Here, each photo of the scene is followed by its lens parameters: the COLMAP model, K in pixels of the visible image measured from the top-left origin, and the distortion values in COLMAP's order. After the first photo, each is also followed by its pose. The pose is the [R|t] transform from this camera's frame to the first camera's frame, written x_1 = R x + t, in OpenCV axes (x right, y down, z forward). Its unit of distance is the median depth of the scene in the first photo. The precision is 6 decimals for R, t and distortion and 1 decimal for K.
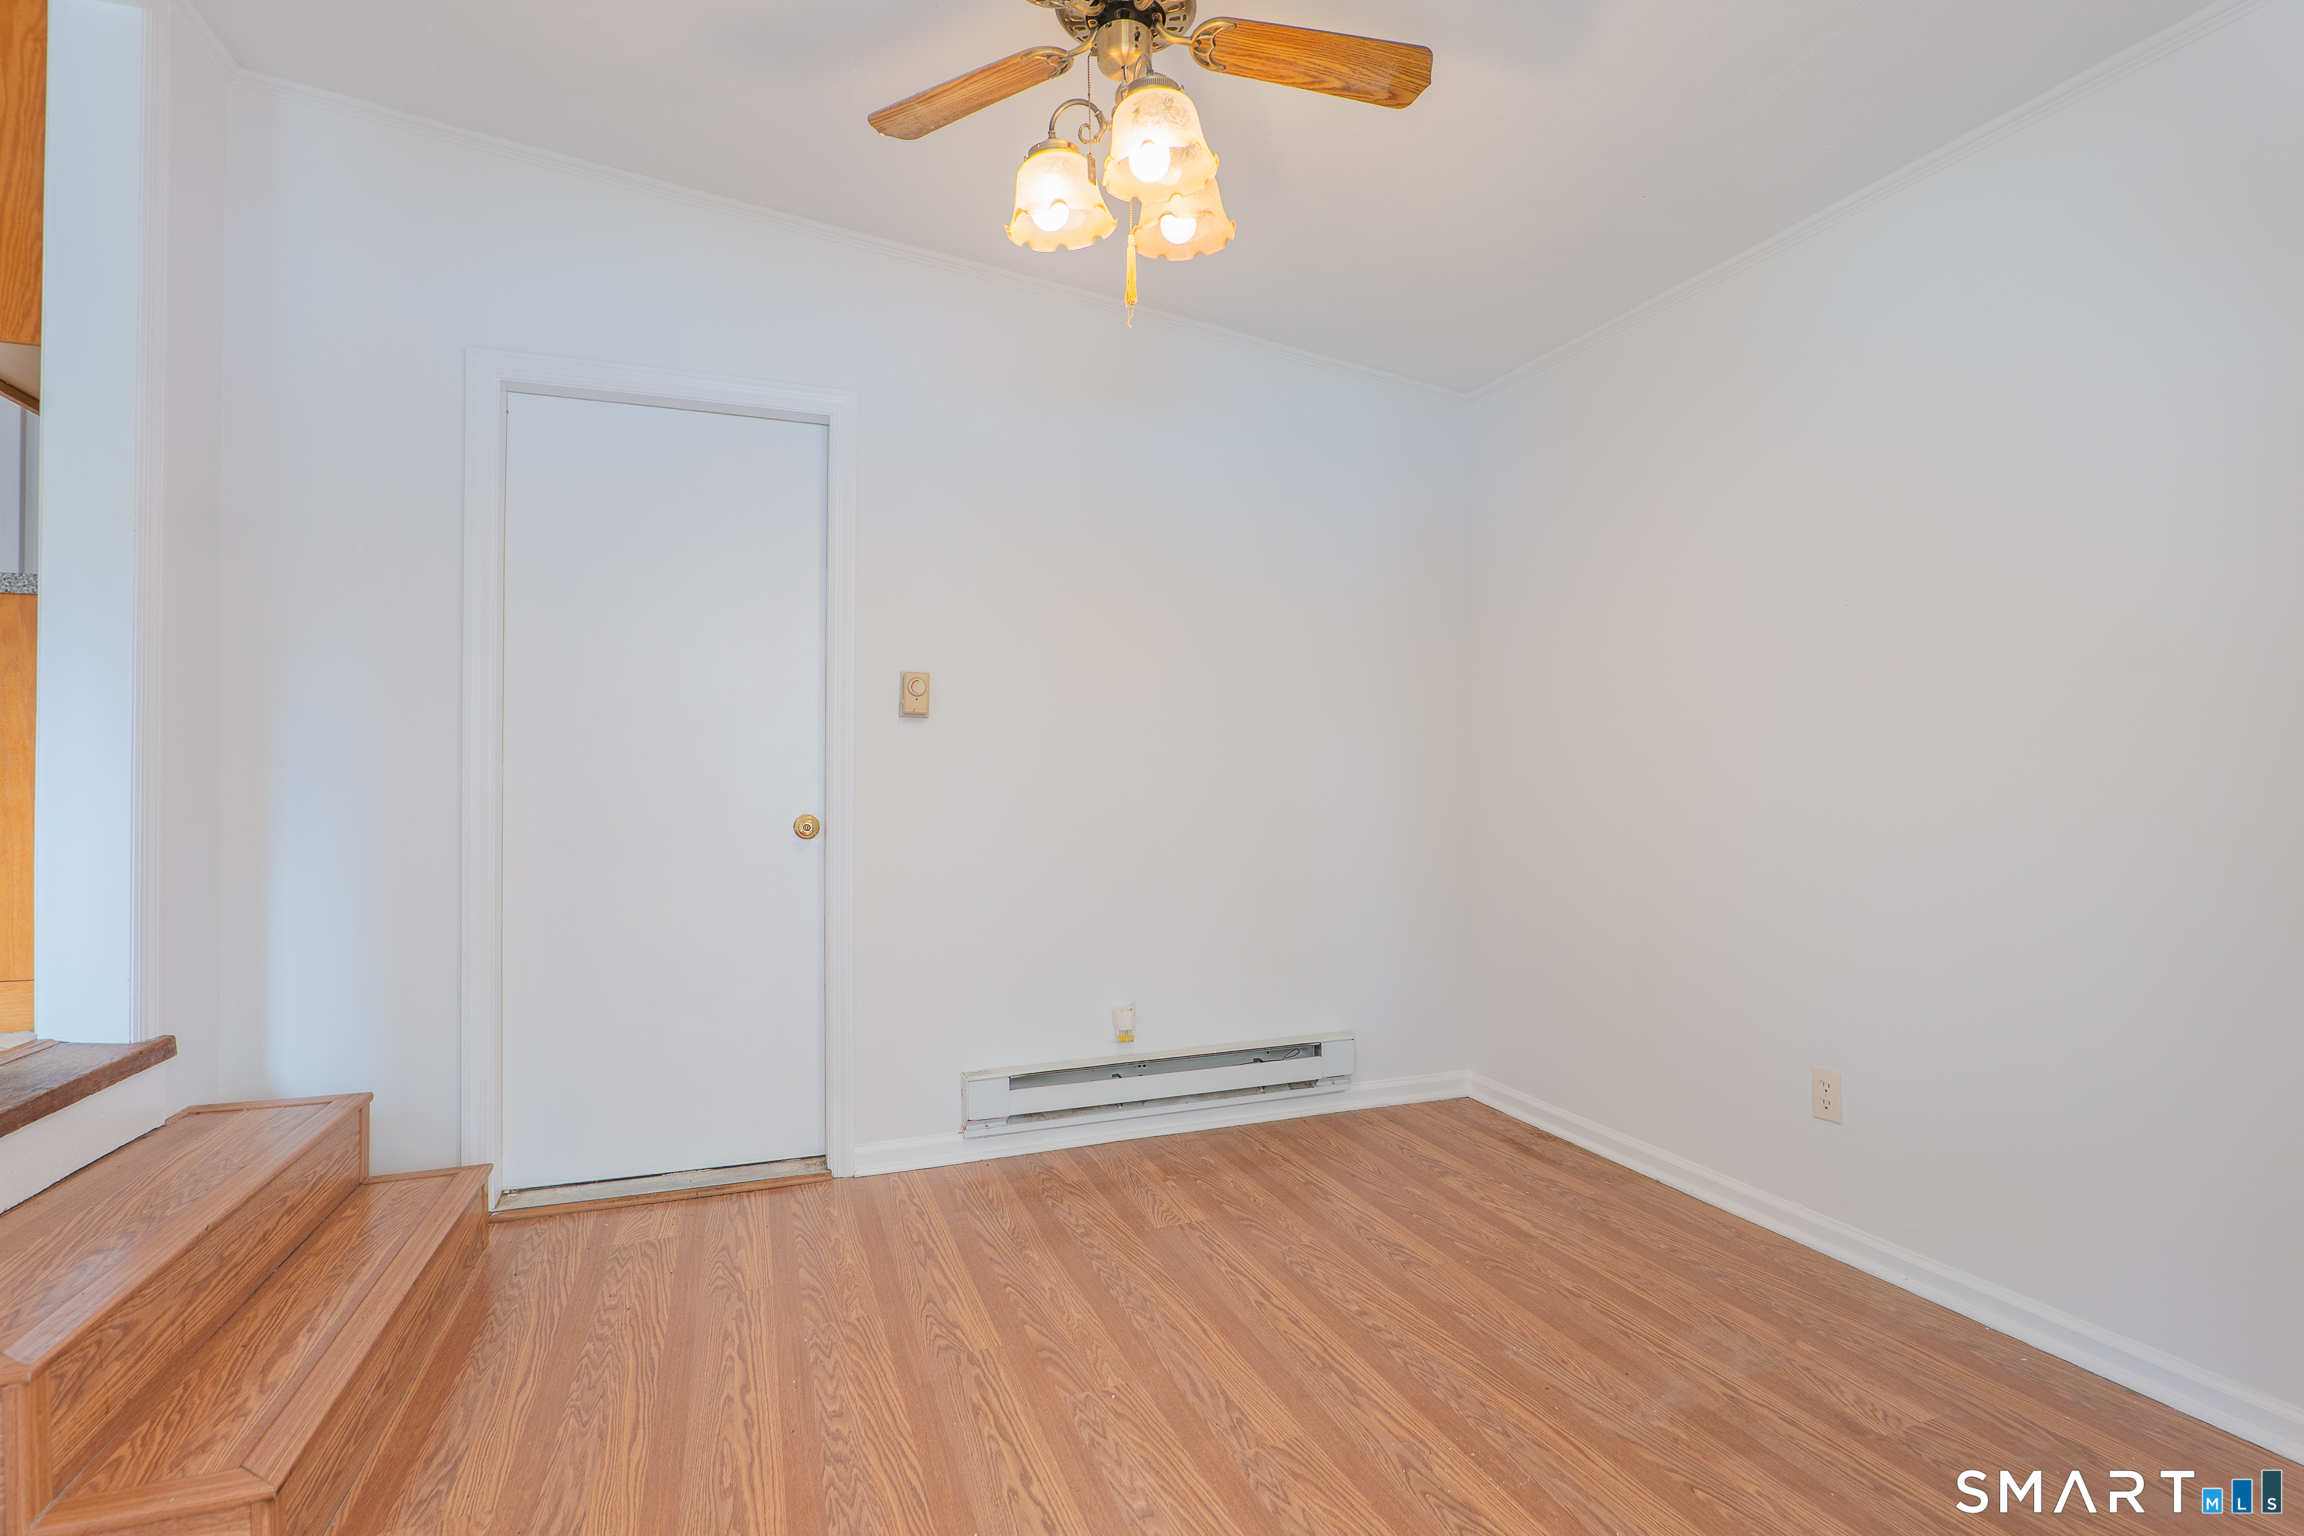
lens RADIAL K [[1080.0, 0, 1154.4], [0, 1080.0, 773.5], [0, 0, 1]] dist [-0.021589, 0.006341]
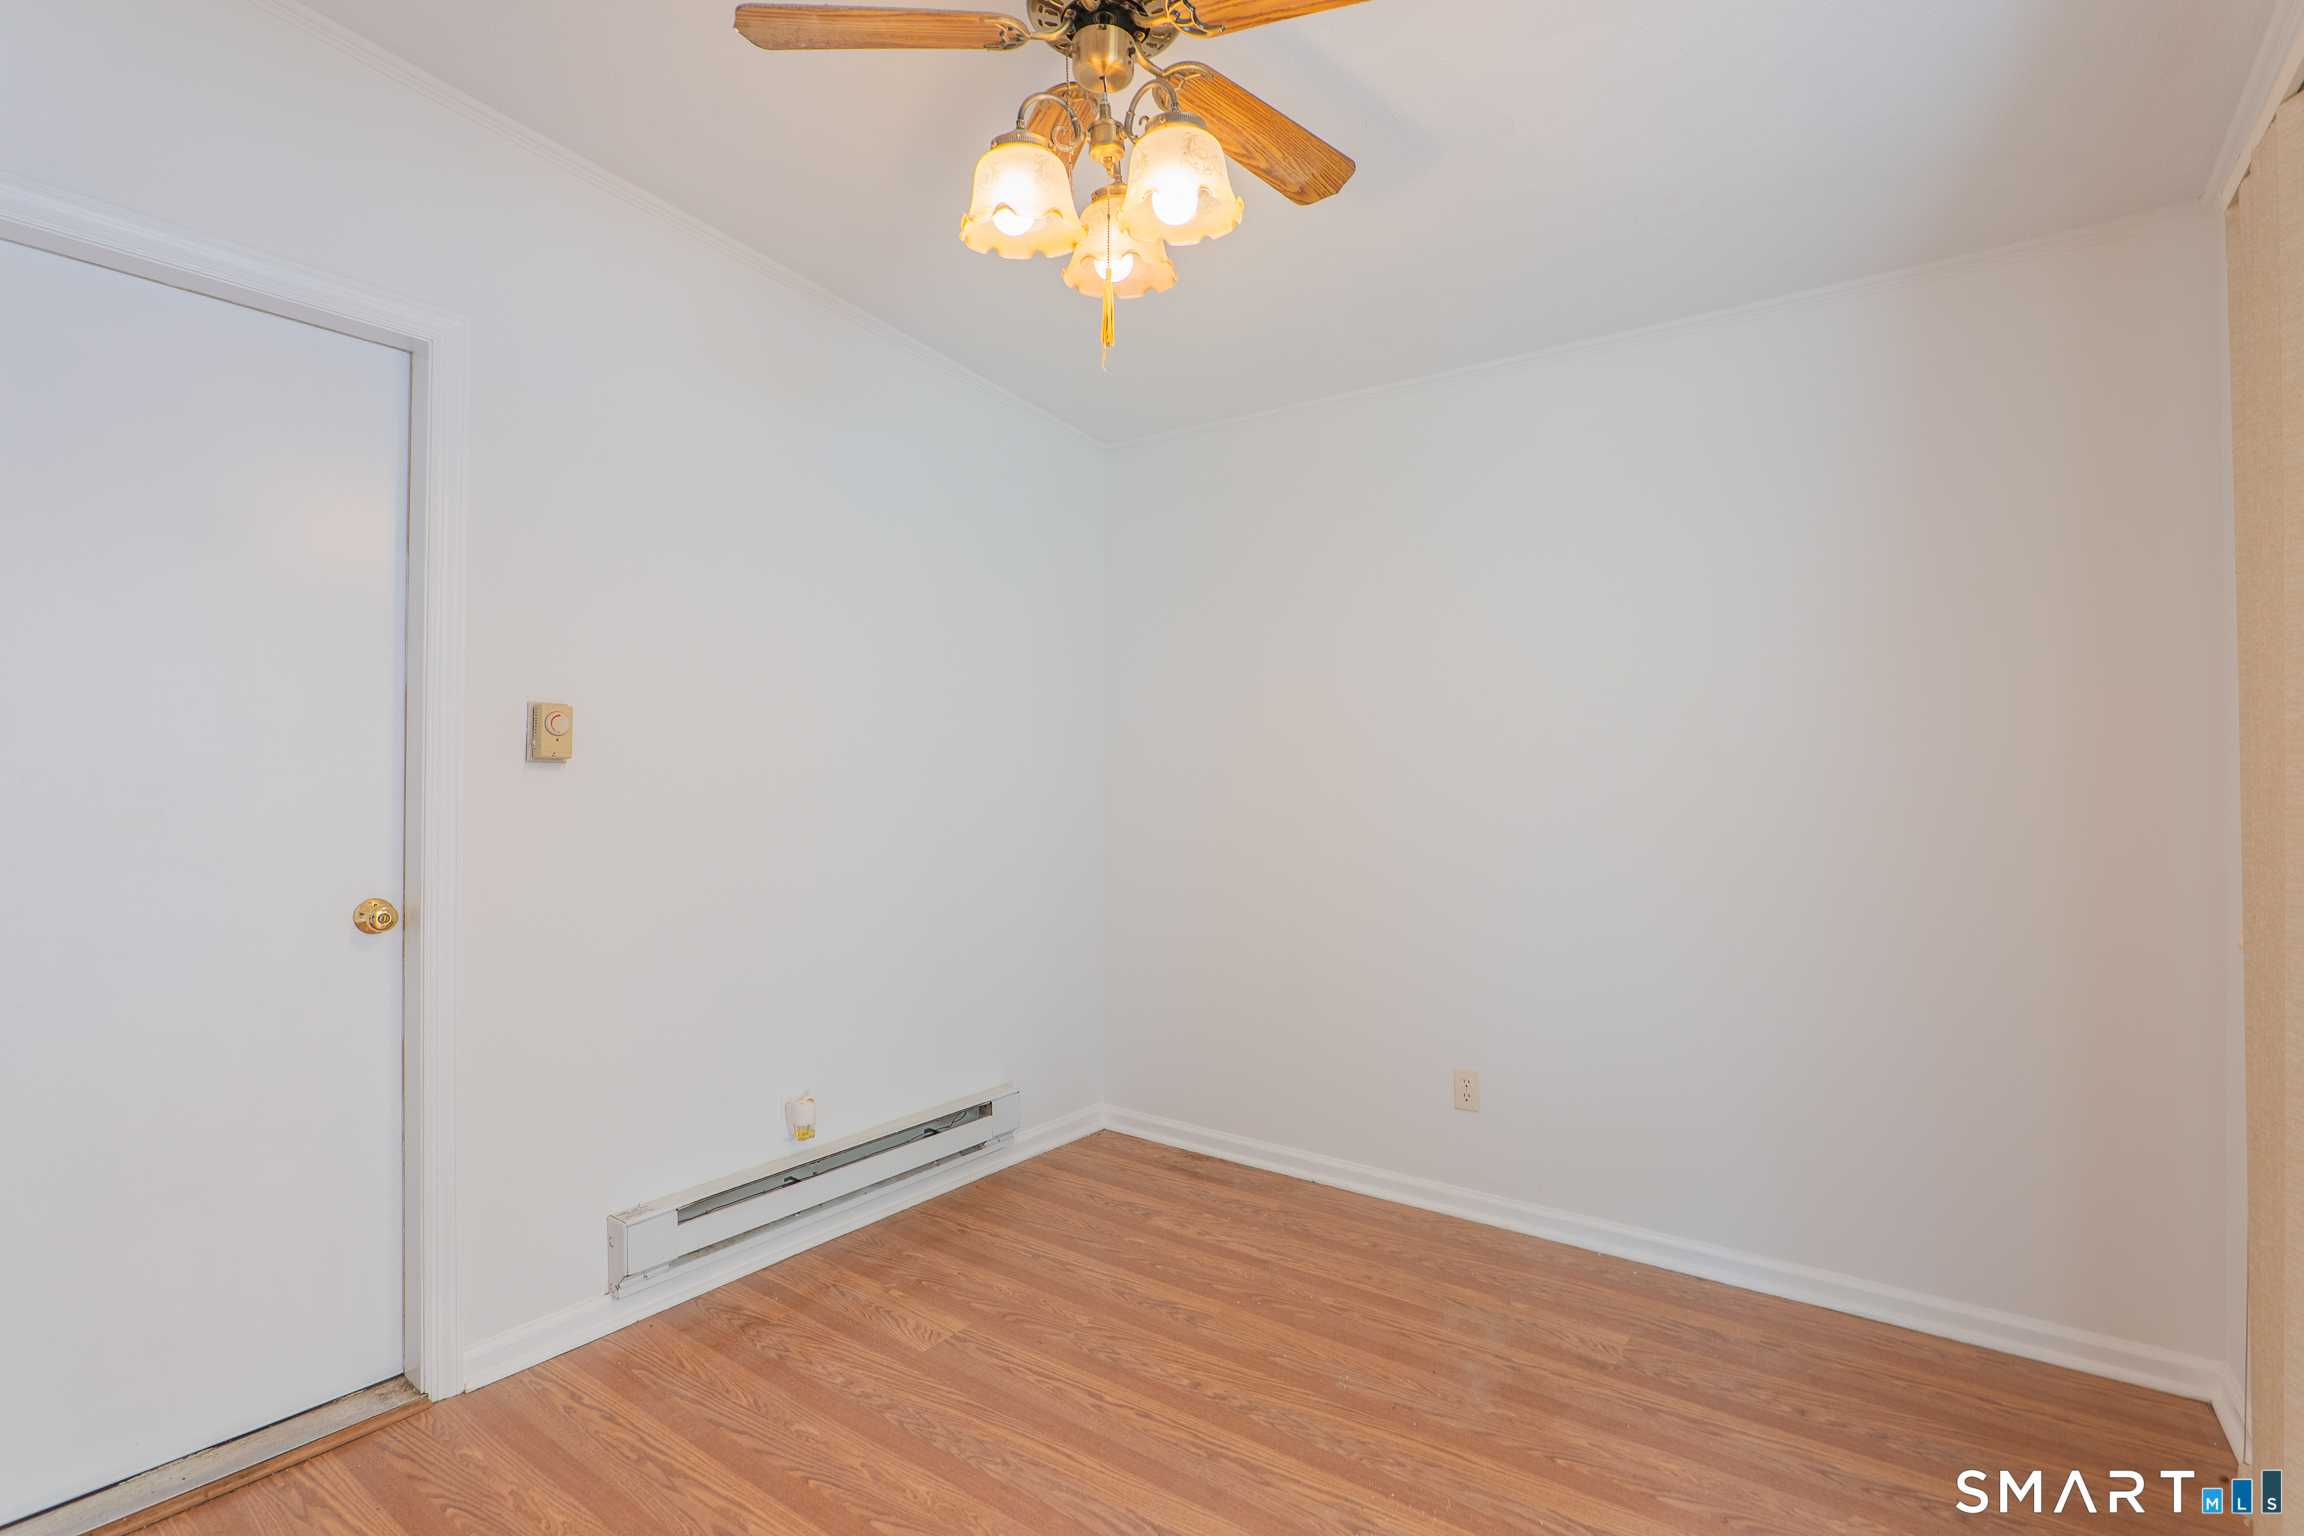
lens RADIAL K [[1080.0, 0, 1156.5], [0, 1080.0, 772.0], [0, 0, 1]] dist [-0.021589, 0.006341]
pose [[0.835674, 0.006215, 0.549190, -0.339707], [-0.007173, 0.999974, -0.000401, -0.058696], [-0.549178, -0.003605, 0.835697, 0.163641]]
